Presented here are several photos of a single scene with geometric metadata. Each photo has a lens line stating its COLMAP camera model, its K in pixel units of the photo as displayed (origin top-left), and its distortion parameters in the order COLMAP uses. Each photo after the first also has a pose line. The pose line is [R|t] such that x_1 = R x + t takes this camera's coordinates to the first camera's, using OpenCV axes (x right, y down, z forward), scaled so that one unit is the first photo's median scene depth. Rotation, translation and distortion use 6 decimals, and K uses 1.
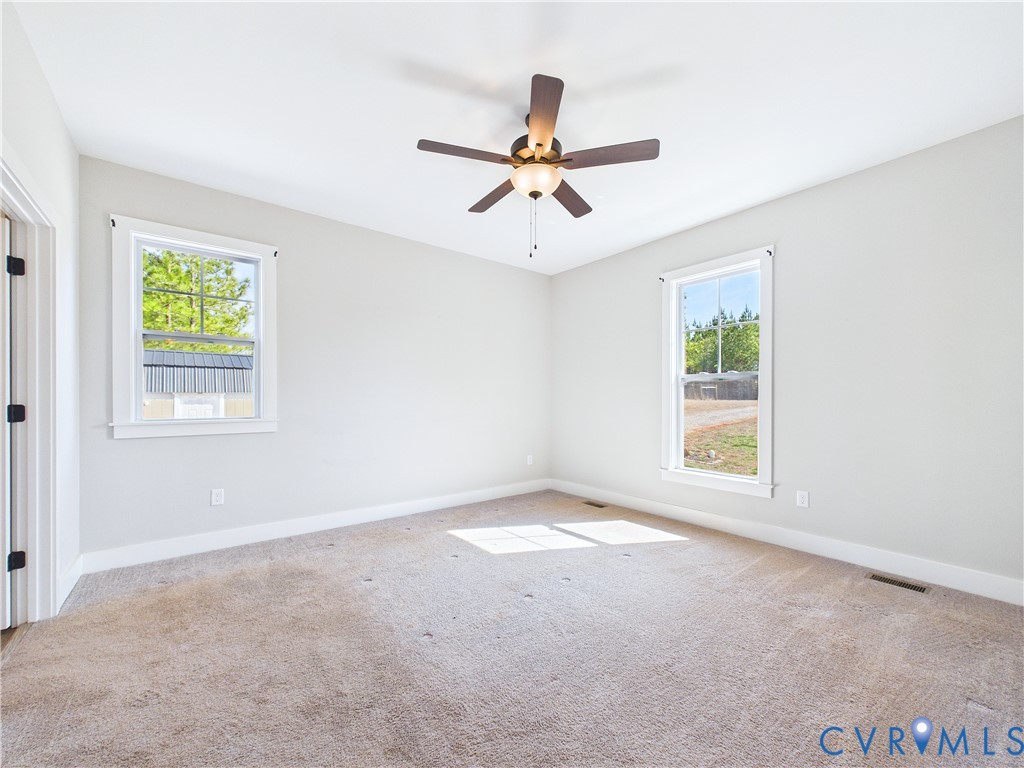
lens RADIAL K [[410.8, 0, 516.5], [0, 410.8, 394.8], [0, 0, 1]] dist [0.000333, 0.000061]
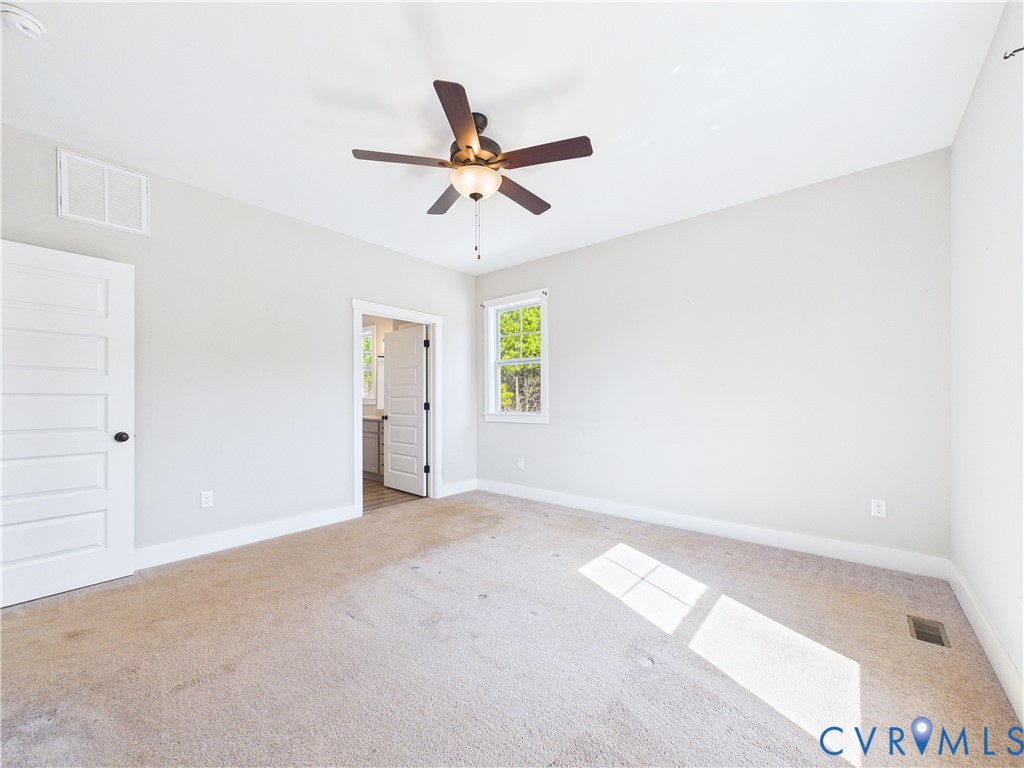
lens RADIAL K [[410.8, 0, 510.4], [0, 410.8, 399.9], [0, 0, 1]] dist [0.000333, 0.000061]
pose [[0.204094, -0.000410, -0.978951, 0.726489], [0.013030, 0.999912, 0.002298, 0.005858], [0.978865, -0.013225, 0.204081, 0.611810]]
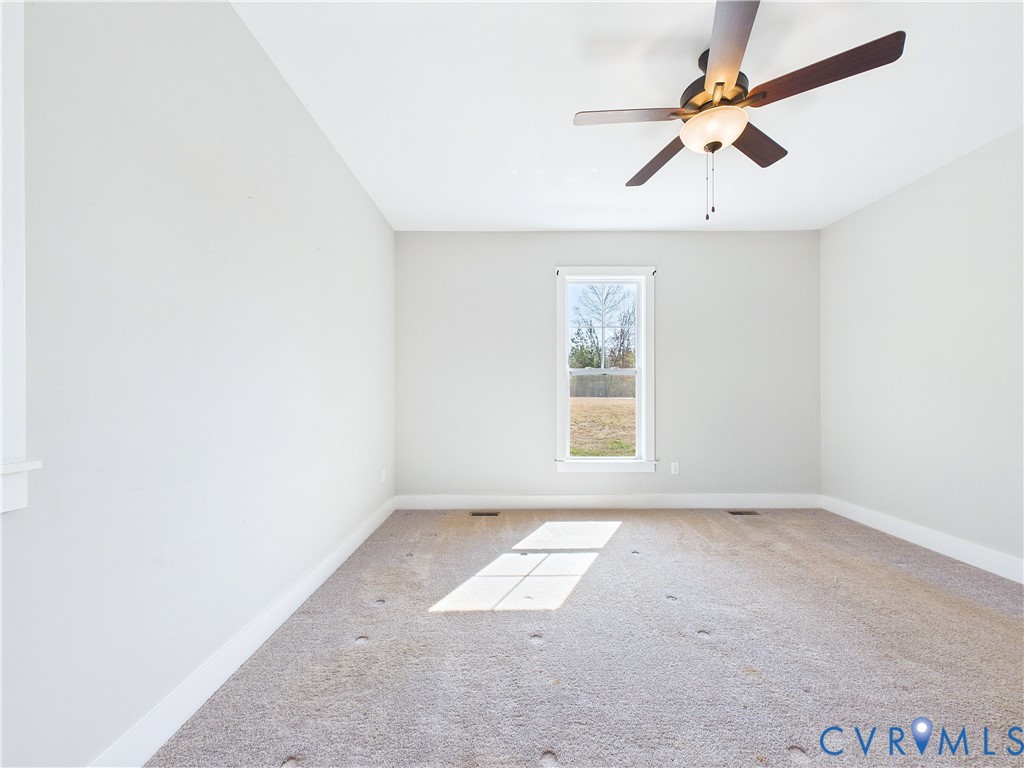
lens RADIAL K [[410.8, 0, 516.4], [0, 410.8, 388.4], [0, 0, 1]] dist [0.000333, 0.000061]
pose [[0.616680, 0.006106, 0.787190, -0.600845], [-0.005946, 0.999978, -0.003099, 0.007115], [-0.787191, -0.002769, 0.616702, 0.559132]]
